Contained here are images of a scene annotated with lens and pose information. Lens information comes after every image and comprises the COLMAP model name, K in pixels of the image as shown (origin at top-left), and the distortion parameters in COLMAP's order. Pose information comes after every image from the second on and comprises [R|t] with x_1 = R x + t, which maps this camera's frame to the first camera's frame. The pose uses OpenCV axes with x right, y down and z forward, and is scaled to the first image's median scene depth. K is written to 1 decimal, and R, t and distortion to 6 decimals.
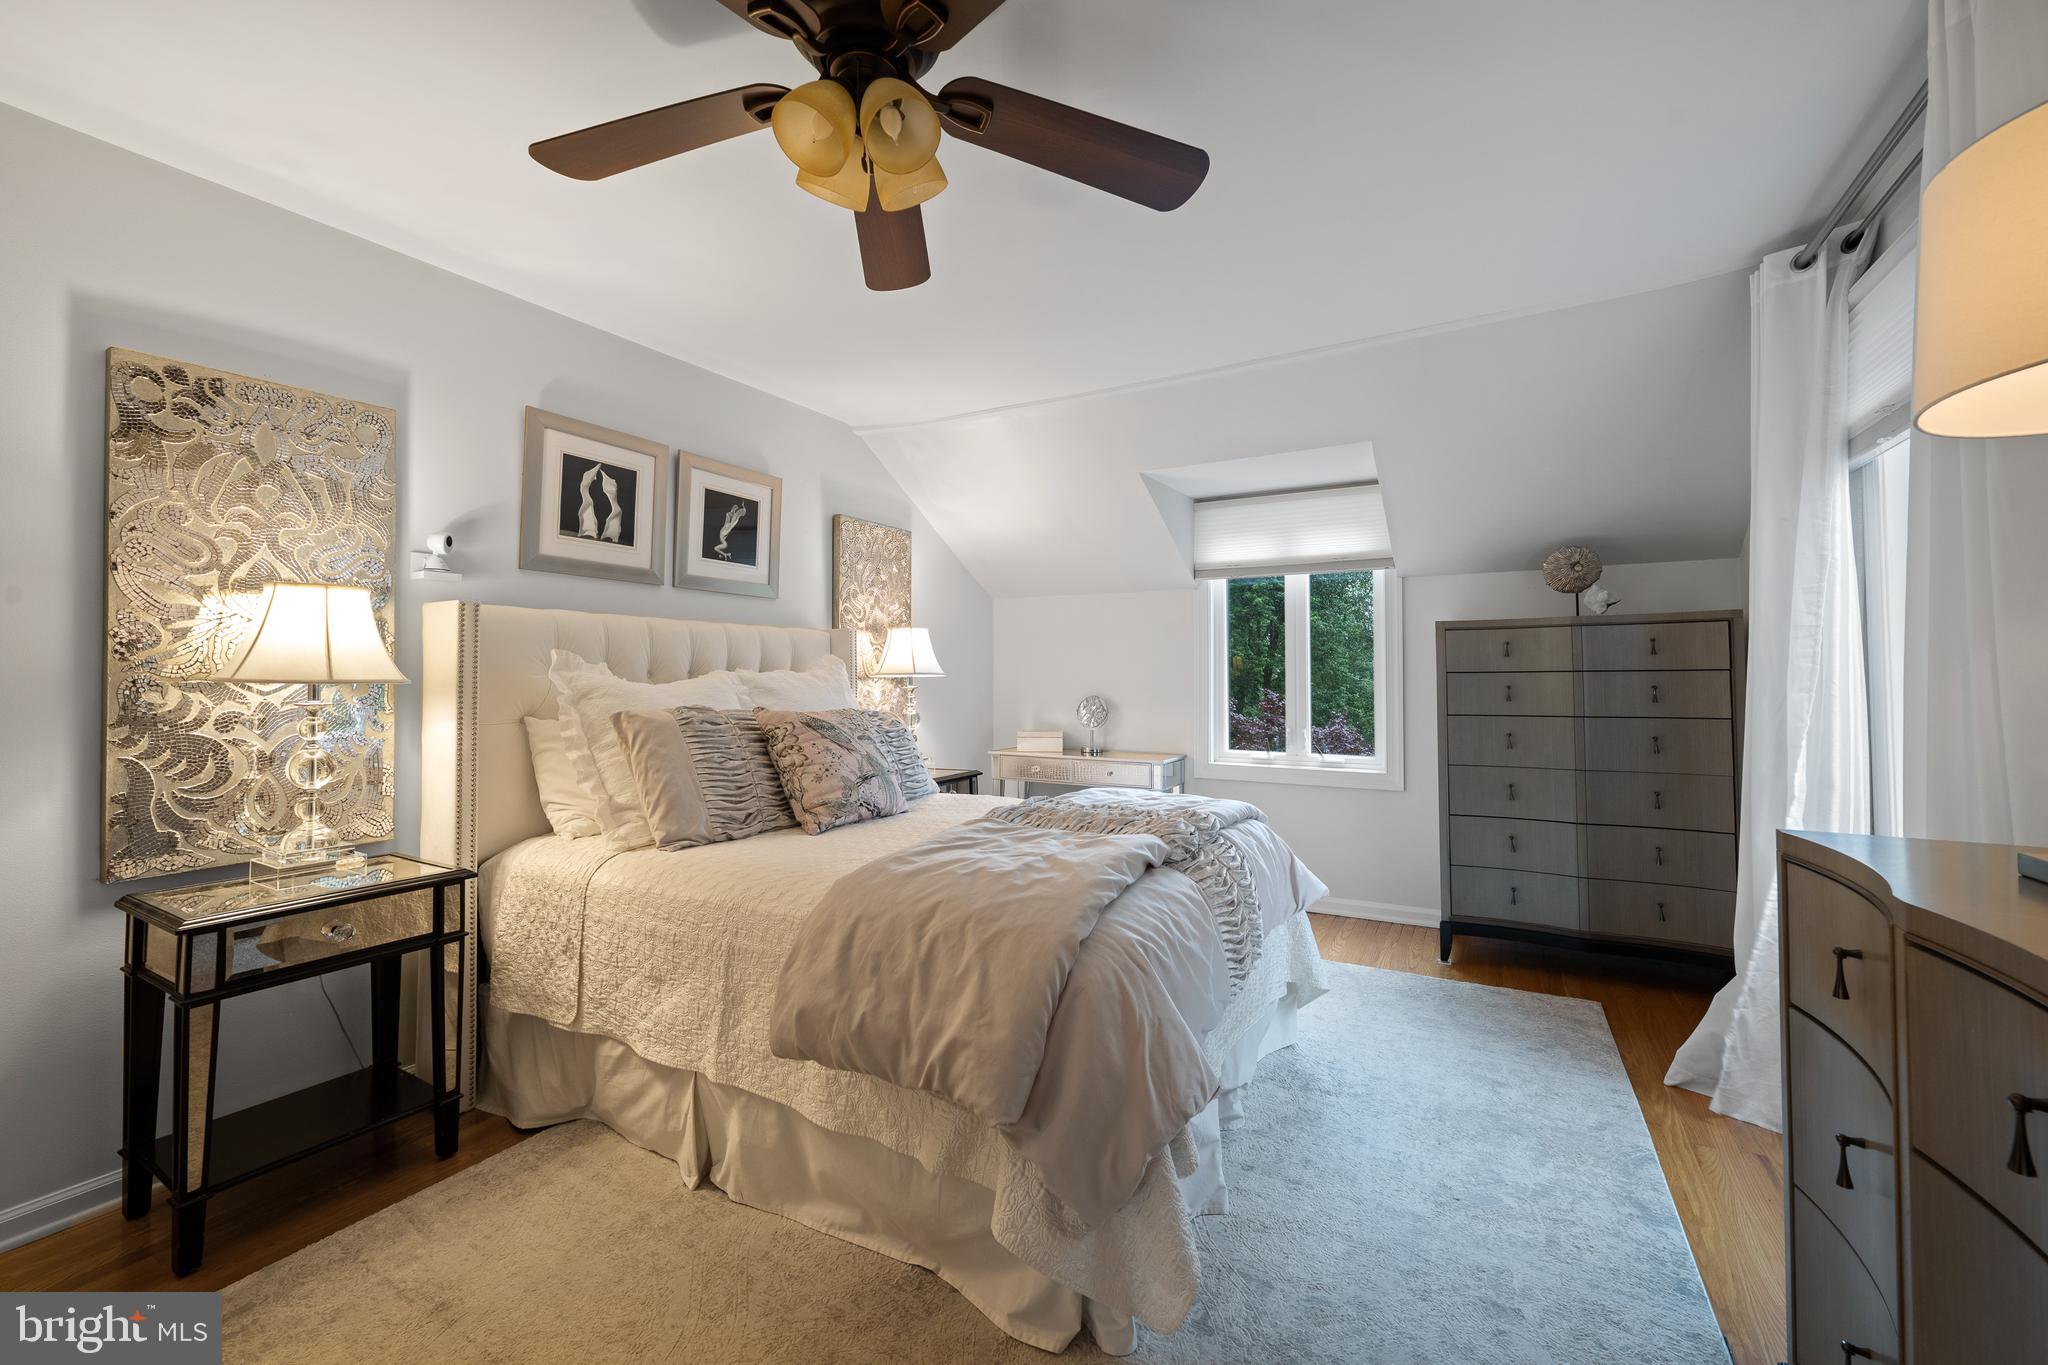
lens RADIAL K [[828.1, 0, 1018.4], [0, 828.1, 653.8], [0, 0, 1]] dist [-0.017200, 0.000076]
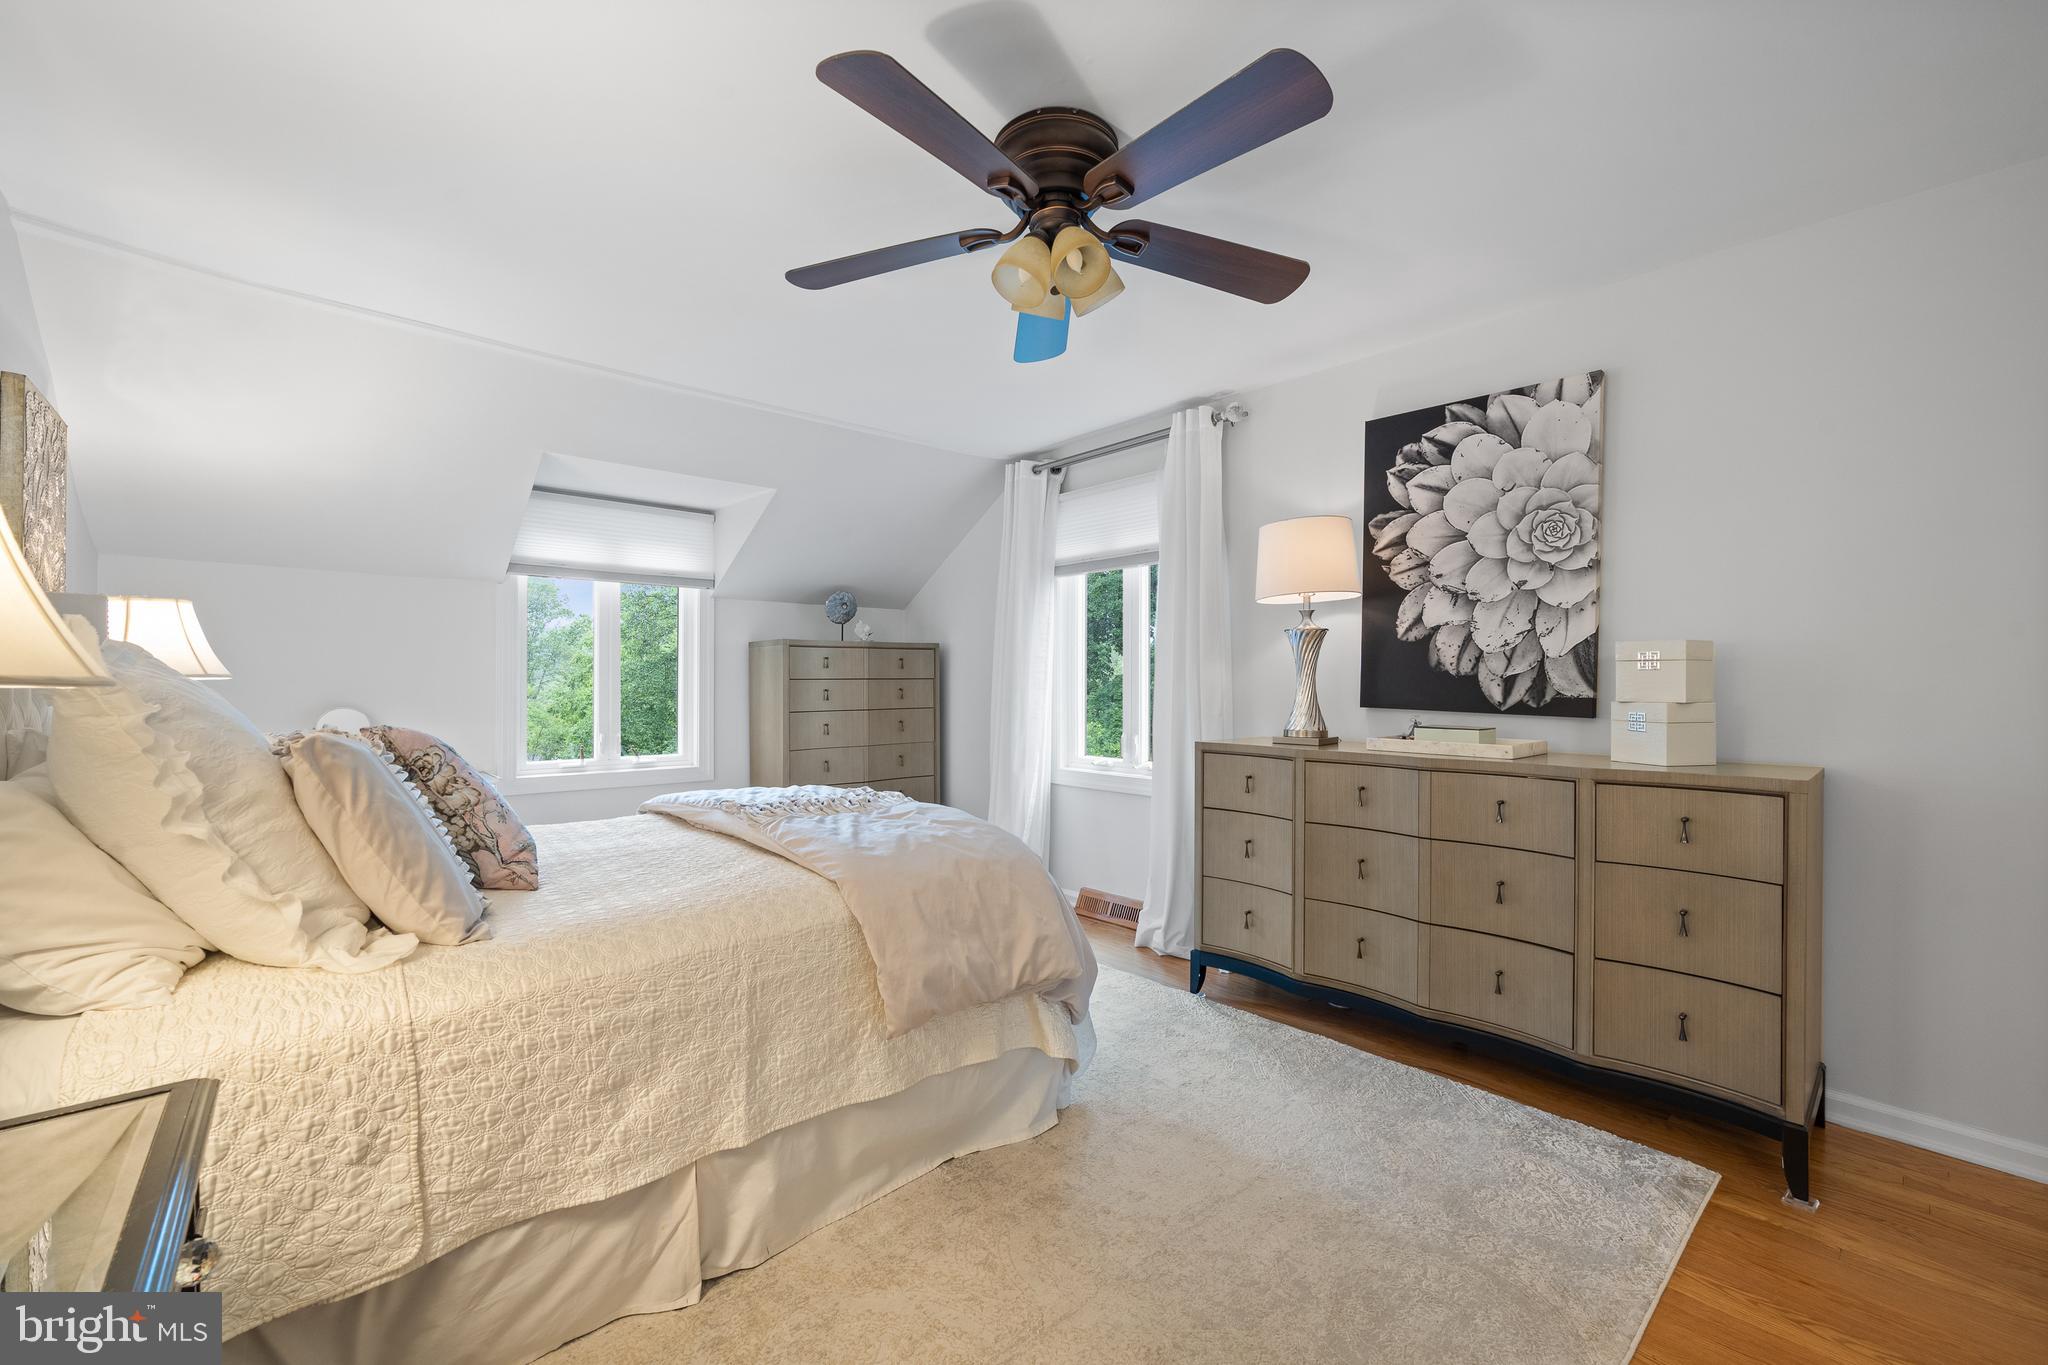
lens RADIAL K [[828.3, 0, 1024.7], [0, 828.3, 682.5], [0, 0, 1]] dist [-0.006282, 0.000719]
pose [[0.314211, 0.002920, 0.949349, -0.947549], [-0.027631, 0.999600, 0.006070, 0.016391], [-0.948951, -0.028138, 0.314166, 0.392504]]
